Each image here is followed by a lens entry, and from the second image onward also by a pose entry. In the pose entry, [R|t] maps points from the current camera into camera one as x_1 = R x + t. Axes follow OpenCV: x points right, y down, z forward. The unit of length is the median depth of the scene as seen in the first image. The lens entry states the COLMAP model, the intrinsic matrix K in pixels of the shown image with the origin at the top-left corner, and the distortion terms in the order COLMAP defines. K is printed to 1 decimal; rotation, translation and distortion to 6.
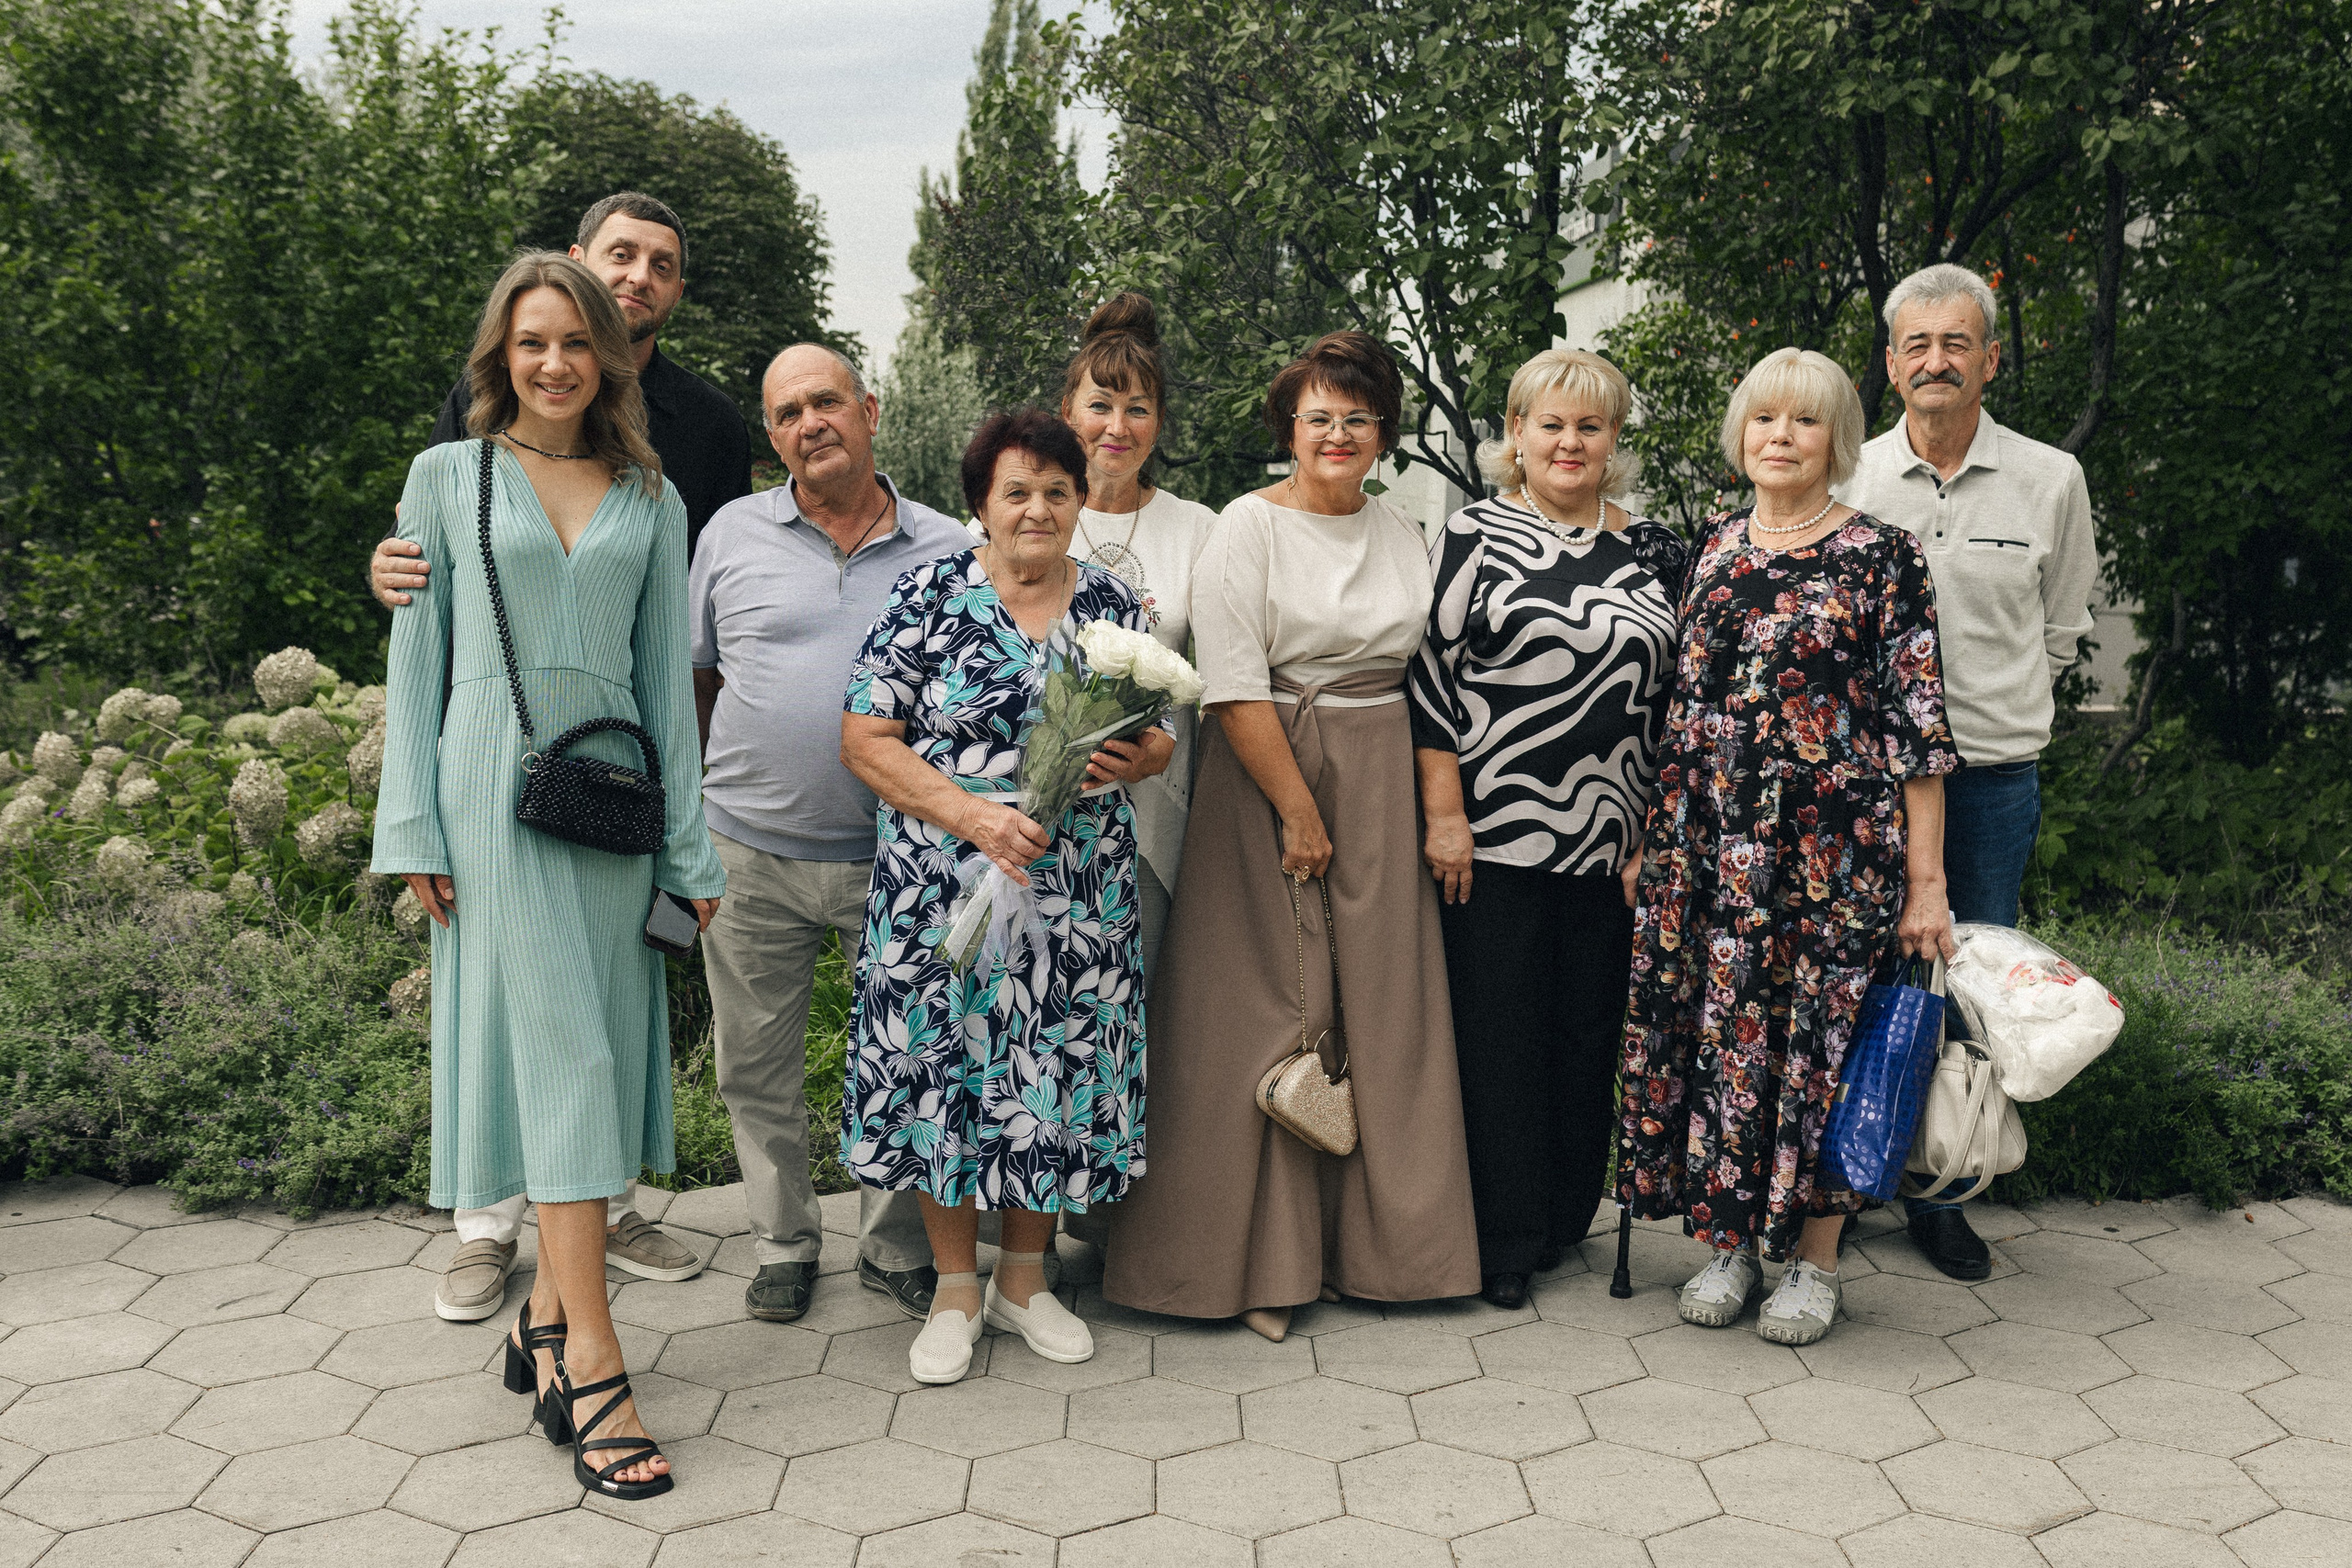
lens RADIAL K [[3740.9, 0, 1592.0], [0, 3740.9, 782.8], [0, 0, 1]] dist [-0.018704, 0.071814]
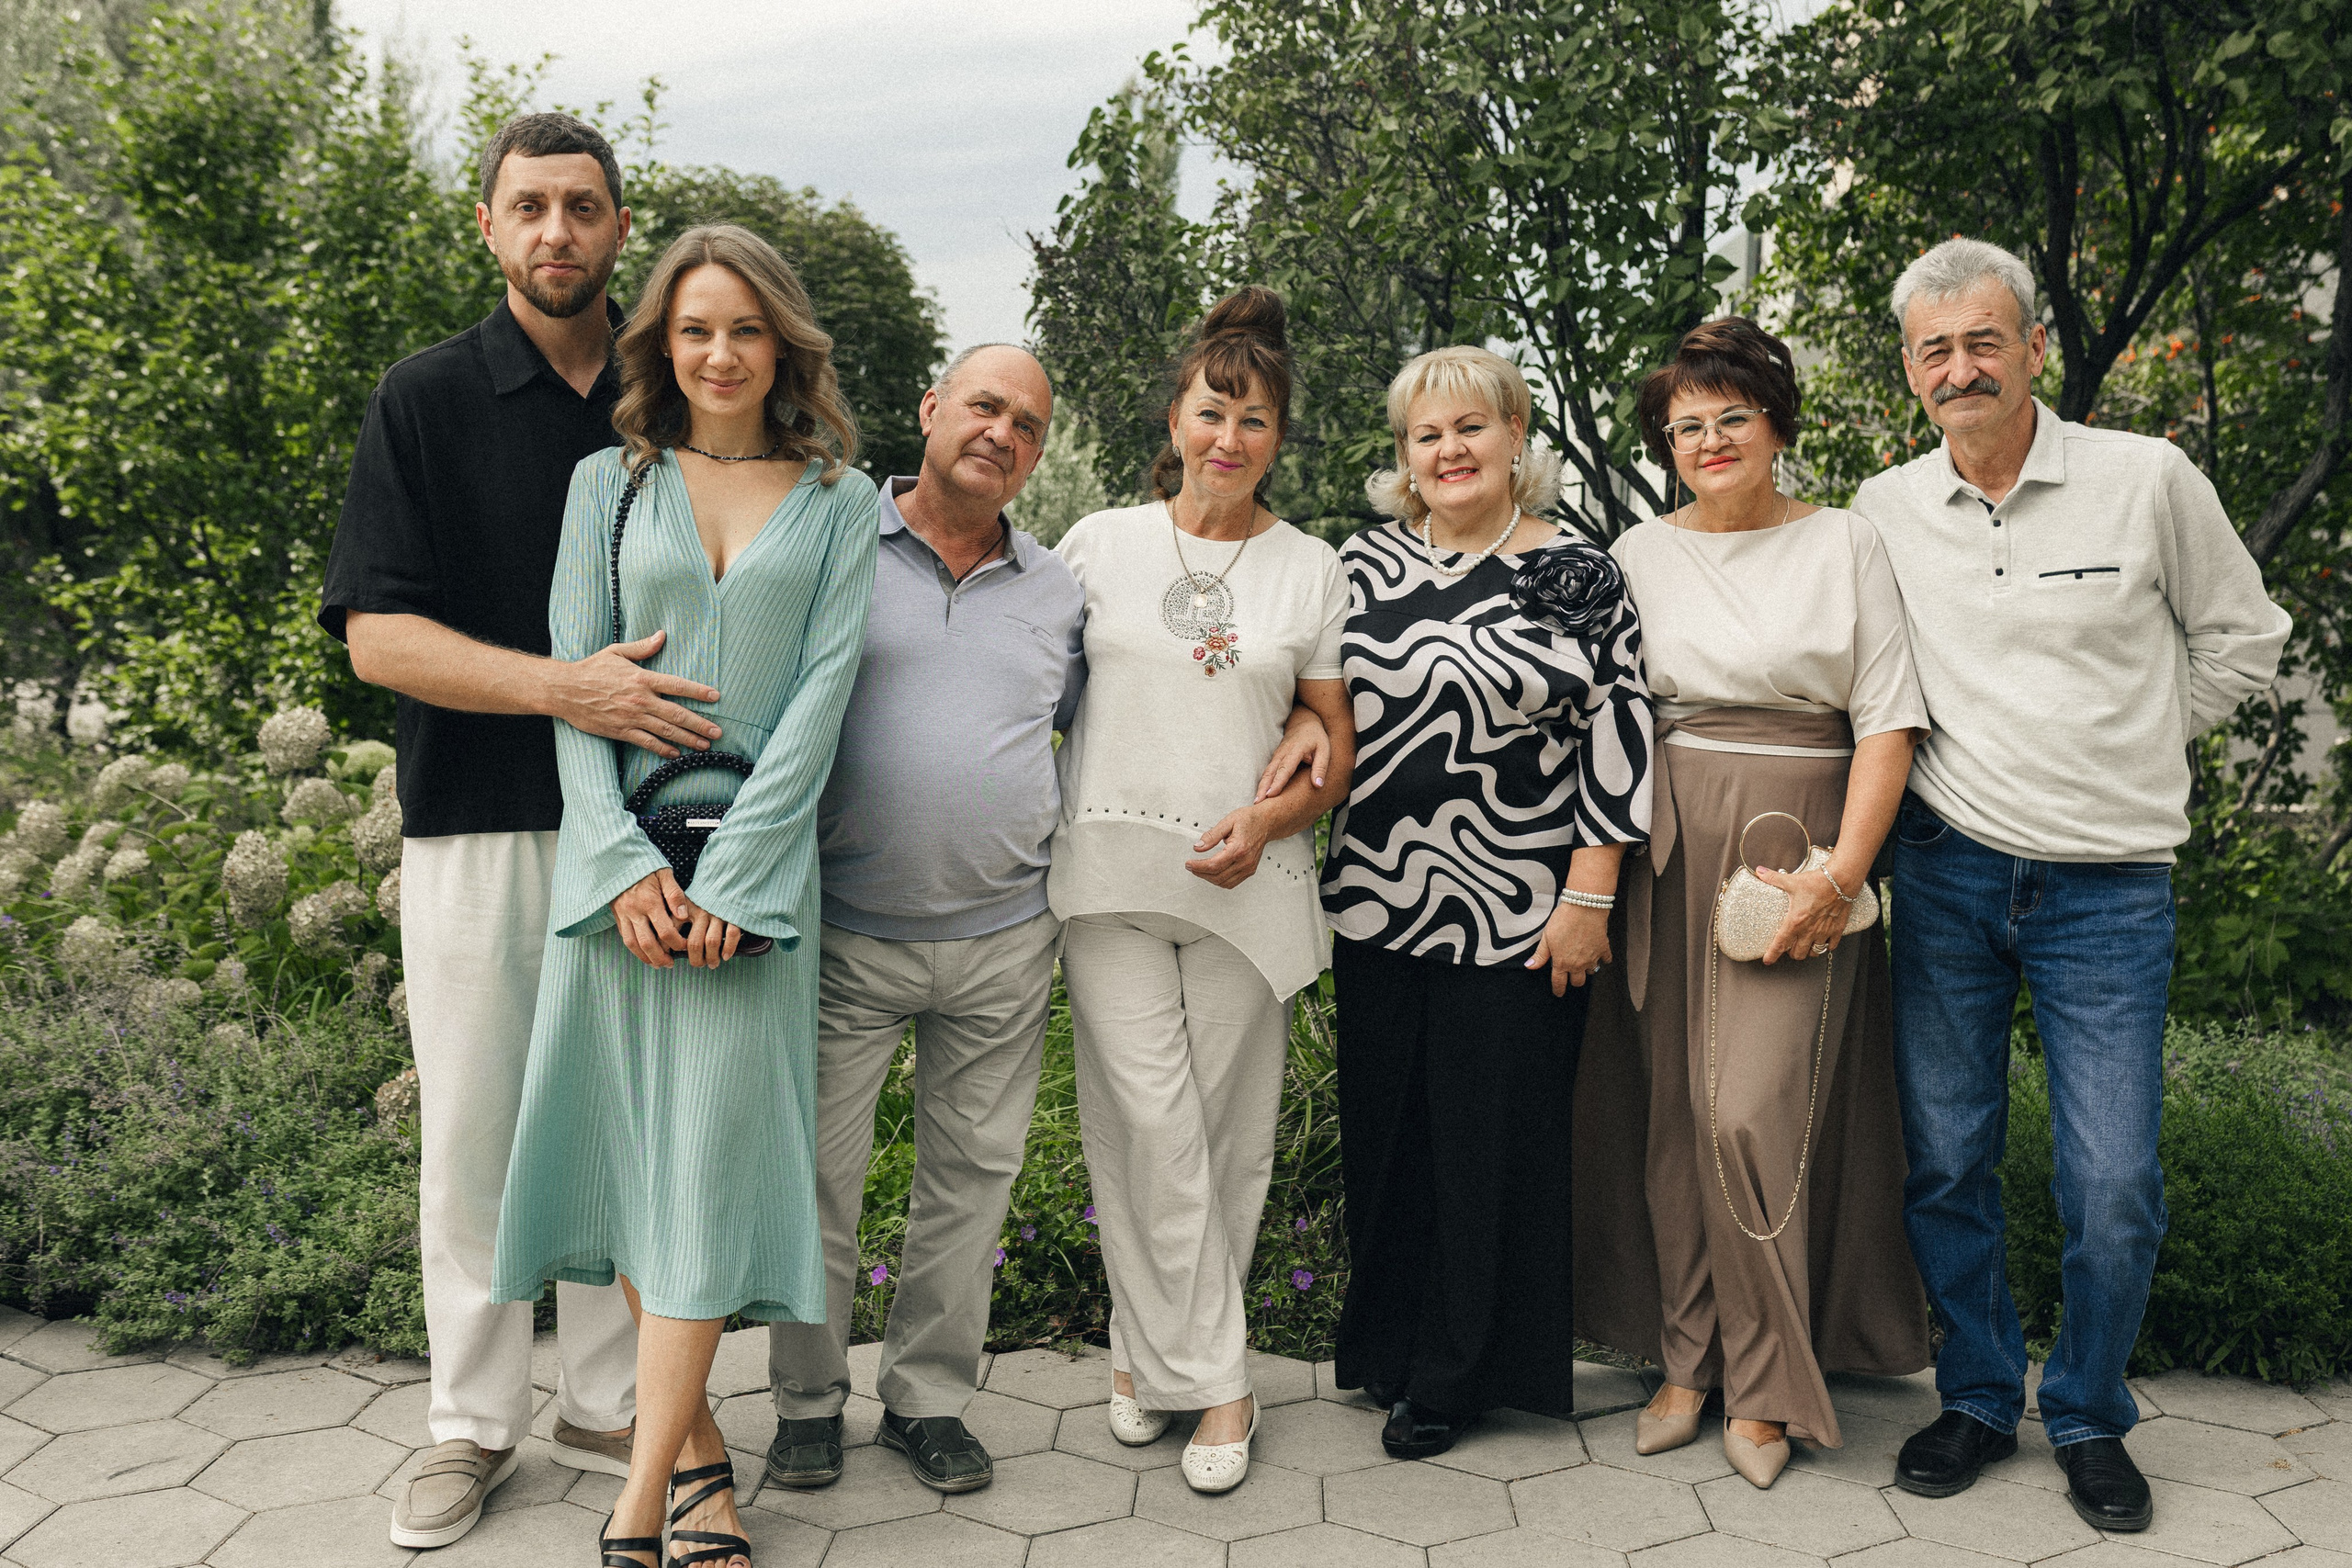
lens RADIAL K [[3724.0, 0, 1176.0], [0, 3724.0, 784.0], [0, 0, 1]] dist [-0.023627, 0.055339]
pose [[0.989615, 0.002035, -0.143732, -0.012785], [-0.006178, 0.999578, -0.028382, 0.007224], [0.143613, 0.028975, 0.989210, 0.180272]]
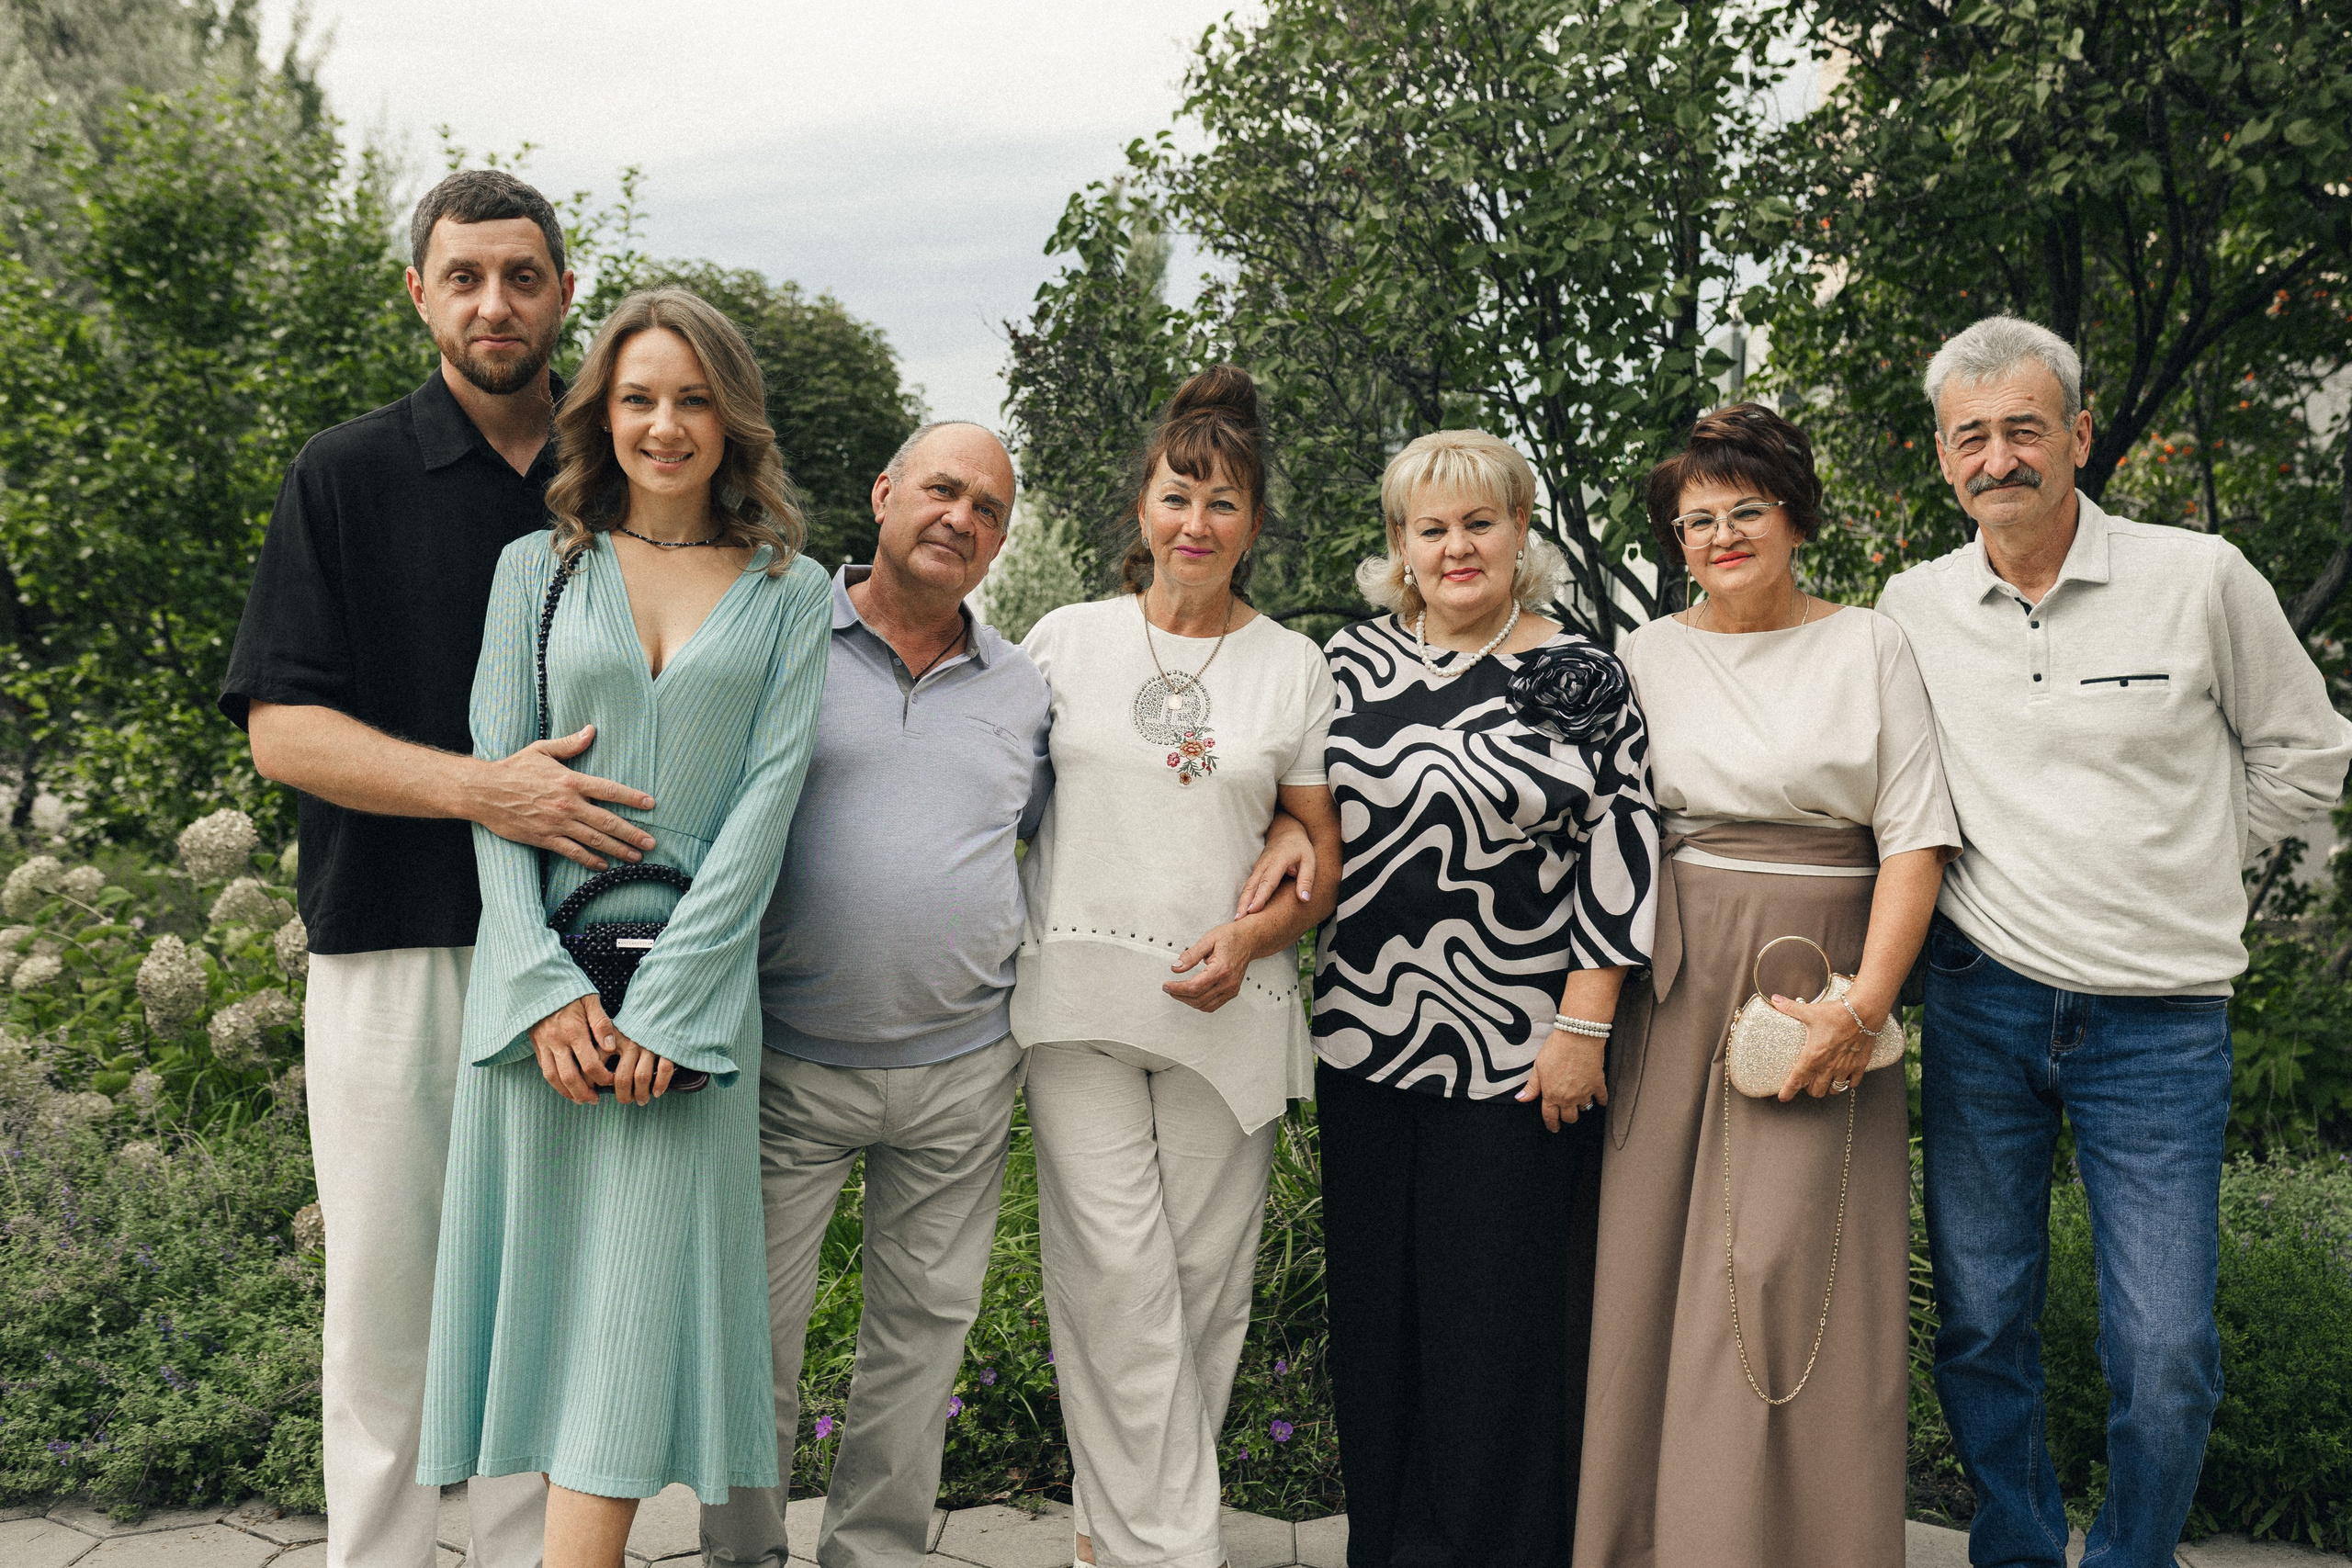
lens RADIAL K [[3700.4, 0, 1183.1], [0, 3700.4, 733.2], [0, 0, 1]] dist [-0.063180, 0.154804]
pose [[0.990506, 0.004435, -0.137397, -0.019597], [-0.013904, 0.997586, -0.068033, 0.001599], [0.136764, 0.069298, 0.988177, 0.242022]]
